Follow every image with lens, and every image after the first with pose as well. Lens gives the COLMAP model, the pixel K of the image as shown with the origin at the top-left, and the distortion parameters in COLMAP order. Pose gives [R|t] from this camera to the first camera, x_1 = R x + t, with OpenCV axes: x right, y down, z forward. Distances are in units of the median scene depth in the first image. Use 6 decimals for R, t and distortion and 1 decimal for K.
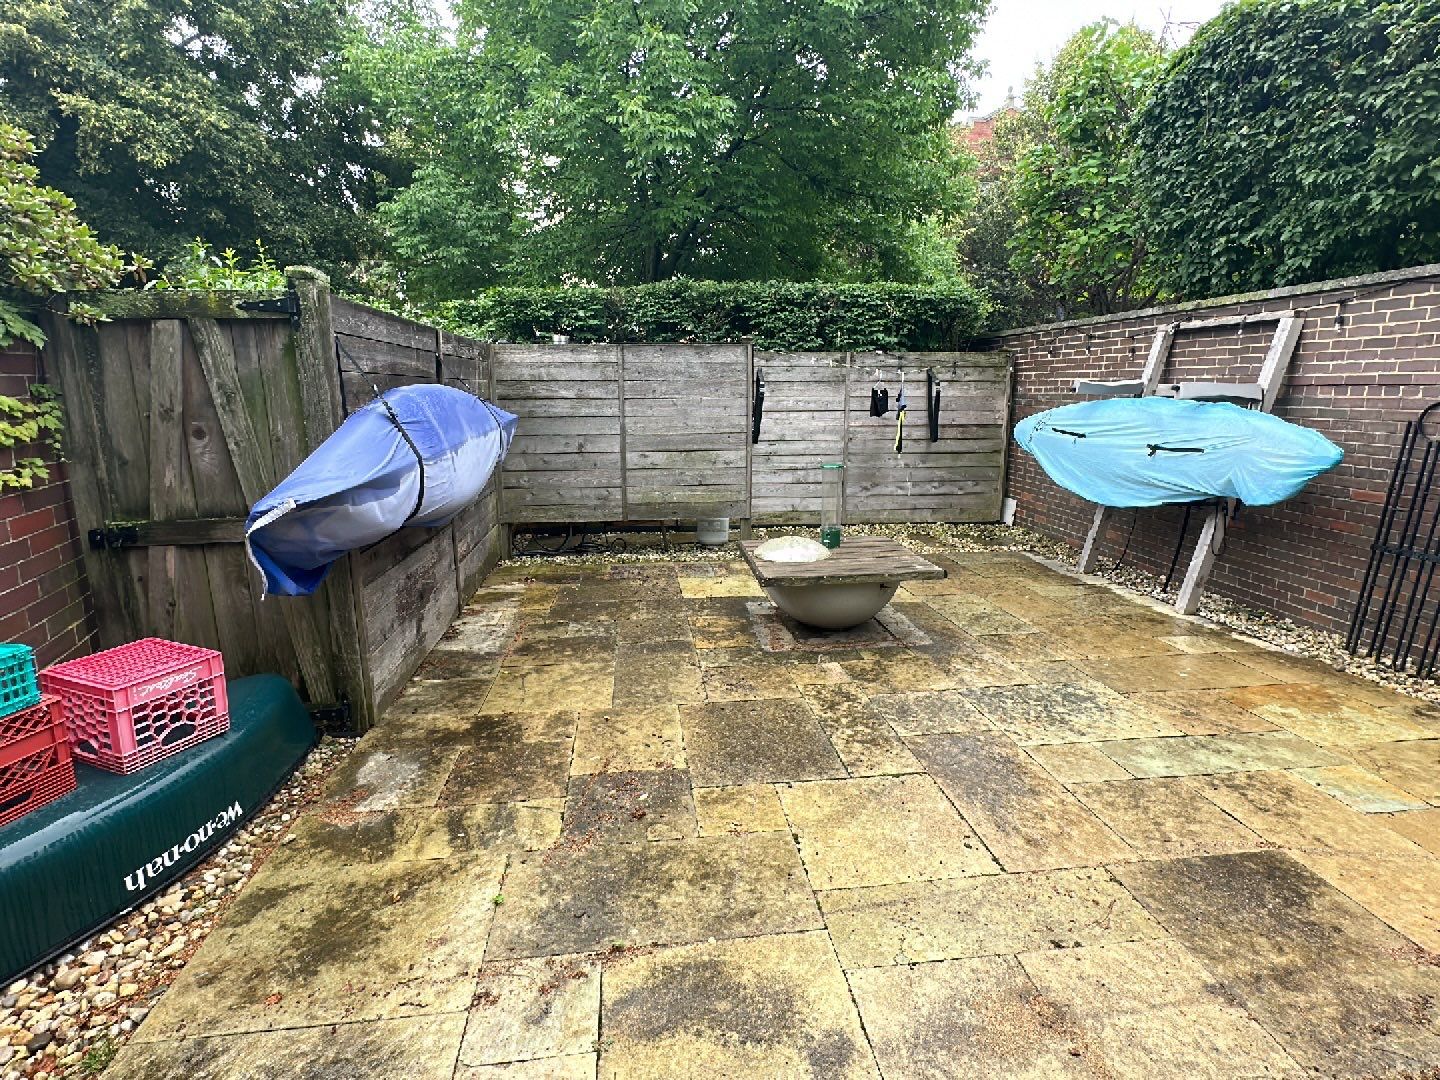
lens RADIAL K [[745.8, 0, 721.2], [0, 745.8, 533.7], [0, 0, 1]] dist [-0.002020, -0.001479]
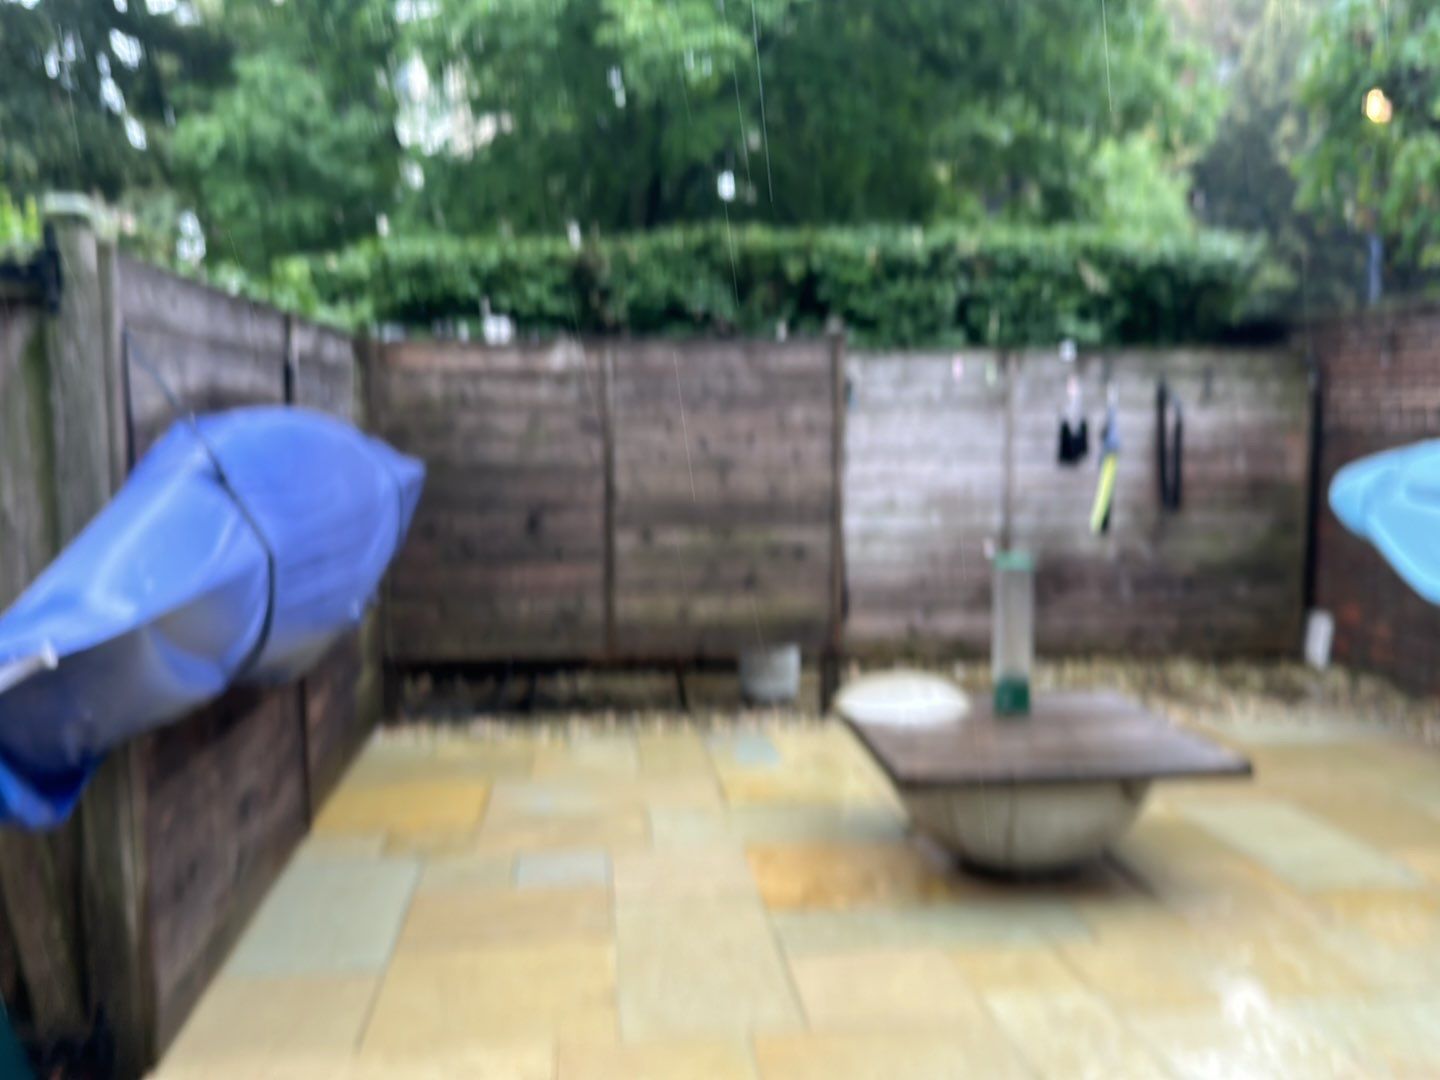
lens RADIAL K [[1299.5, 0, 720.0], [0, 1299.5, 540.0], [0, 0, 1]] dist [0.124326, -0.216700]
pose [[0.999844, 0.001228, -0.017637, -0.044124], [-0.002894, 0.995493, -0.094793, -0.014688], [0.017441, 0.094829, 0.995341, 0.049979]]
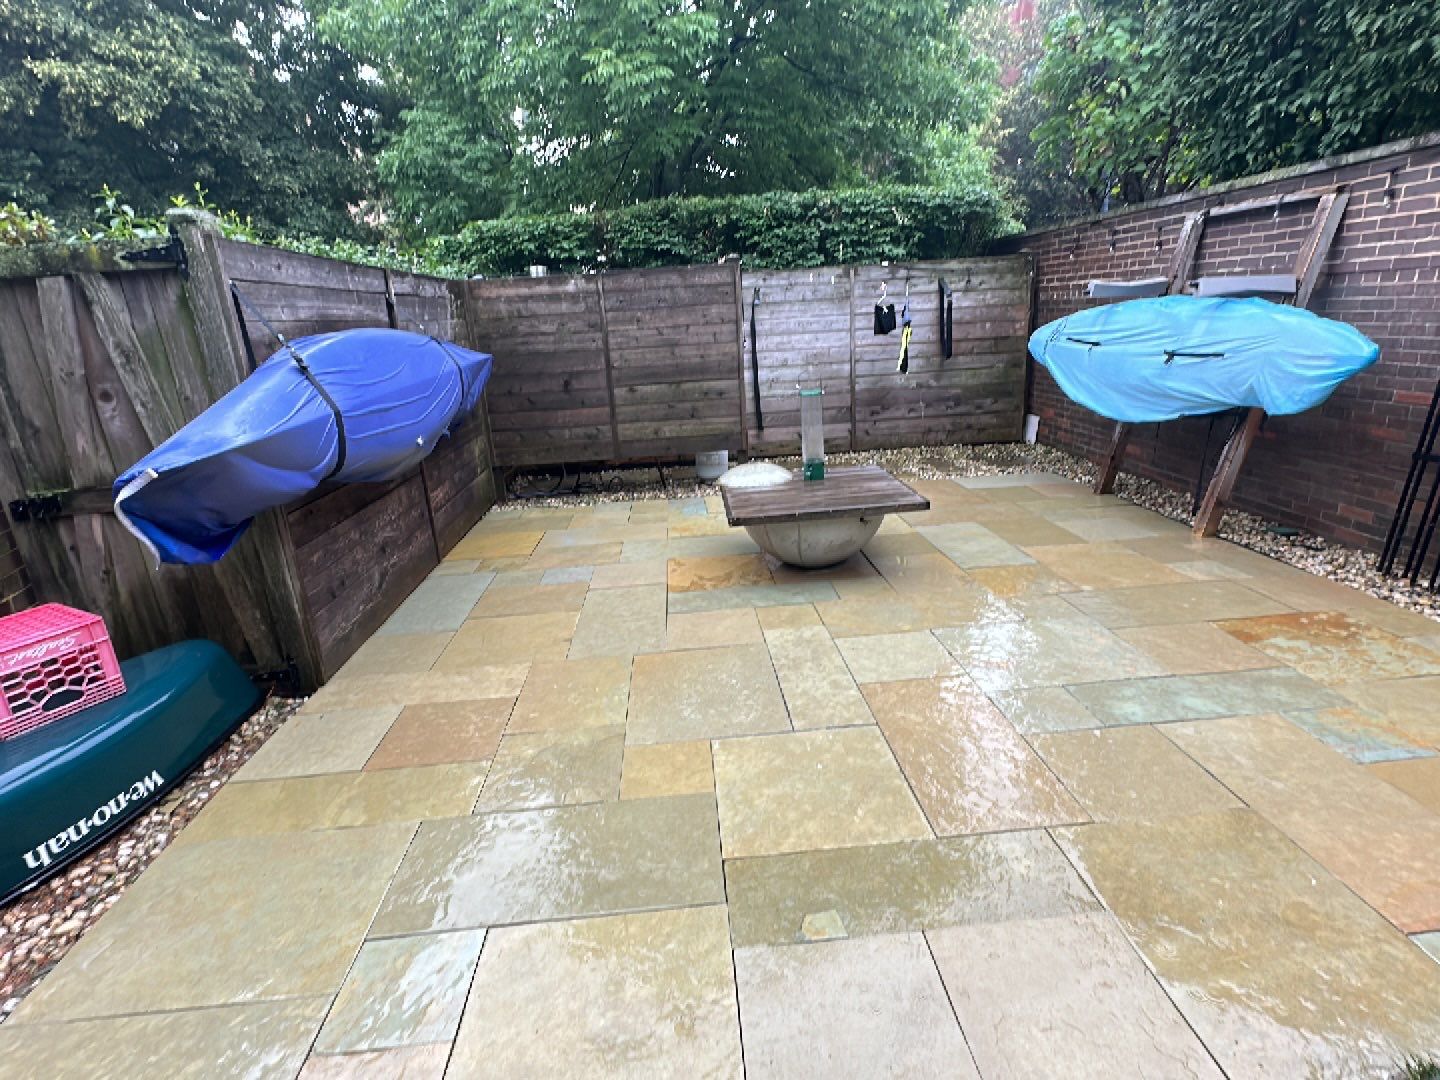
lens RADIAL K [[745.8, 0, 721.2], [0, 745.8, 533.7], [0, 0, 1]] dist [-0.002020, -0.001479]
pose [[0.996884, -0.038300, -0.068964, 0.087722], [0.044664, 0.994641, 0.093241, -0.006975], [0.065023, -0.096030, 0.993252, 0.046005]]
